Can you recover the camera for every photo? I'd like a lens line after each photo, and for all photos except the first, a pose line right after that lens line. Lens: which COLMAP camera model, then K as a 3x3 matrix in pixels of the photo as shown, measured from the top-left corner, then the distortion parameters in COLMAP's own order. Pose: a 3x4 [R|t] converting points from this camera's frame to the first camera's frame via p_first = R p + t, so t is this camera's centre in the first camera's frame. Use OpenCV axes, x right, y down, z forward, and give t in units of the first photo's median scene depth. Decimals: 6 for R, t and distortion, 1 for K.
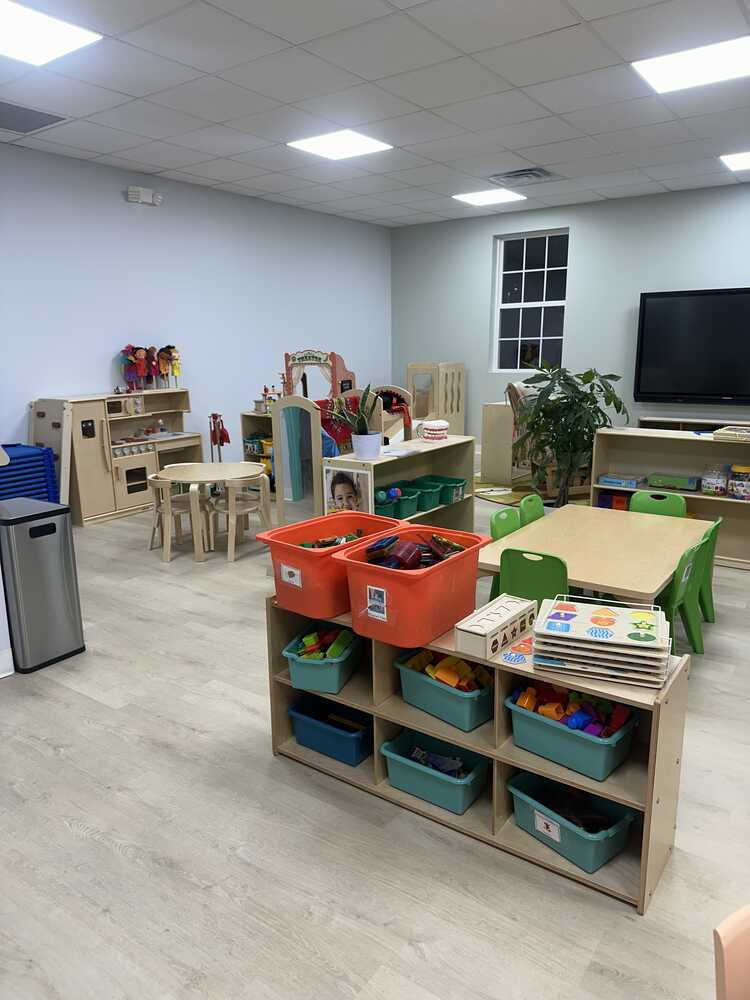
lens RADIAL K [[710.7, 0, 368.1], [0, 710.7, 498.1], [0, 0, 1]] dist [0.084697, -0.108183]
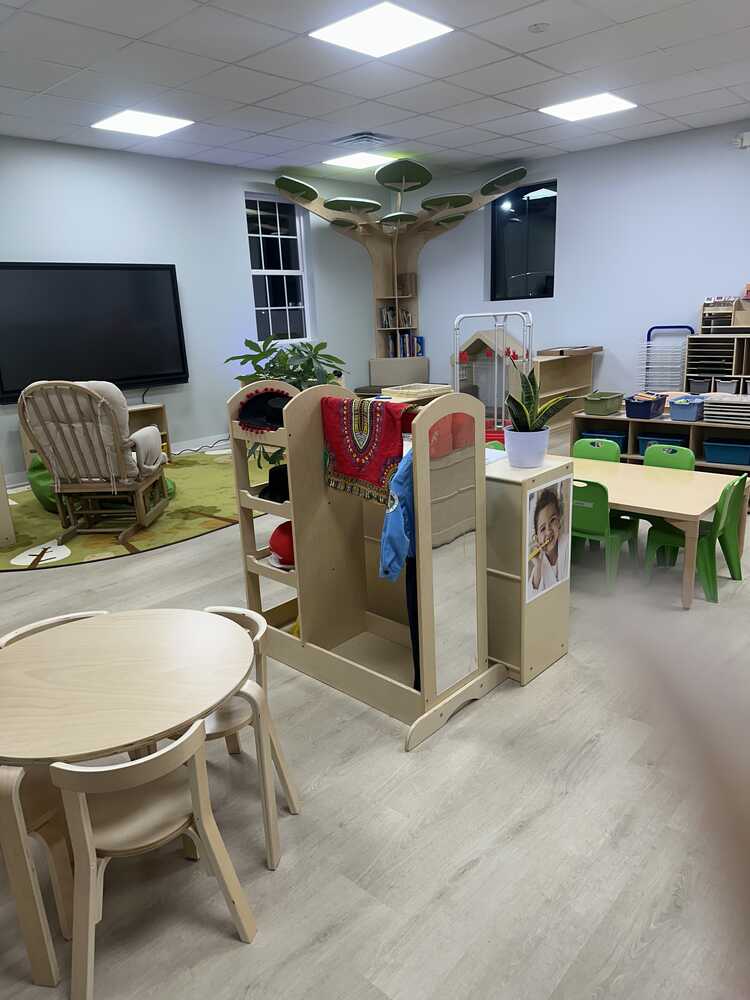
lens RADIAL K [[710.7, 0, 368.1], [0, 710.7, 498.1], [0, 0, 1]] dist [0.084697, -0.108183]
pose [[0.112457, -0.227389, 0.967289, -0.700145], [0.266130, 0.944792, 0.191160, -0.200016], [-0.957355, 0.235927, 0.166763, 1.034649]]
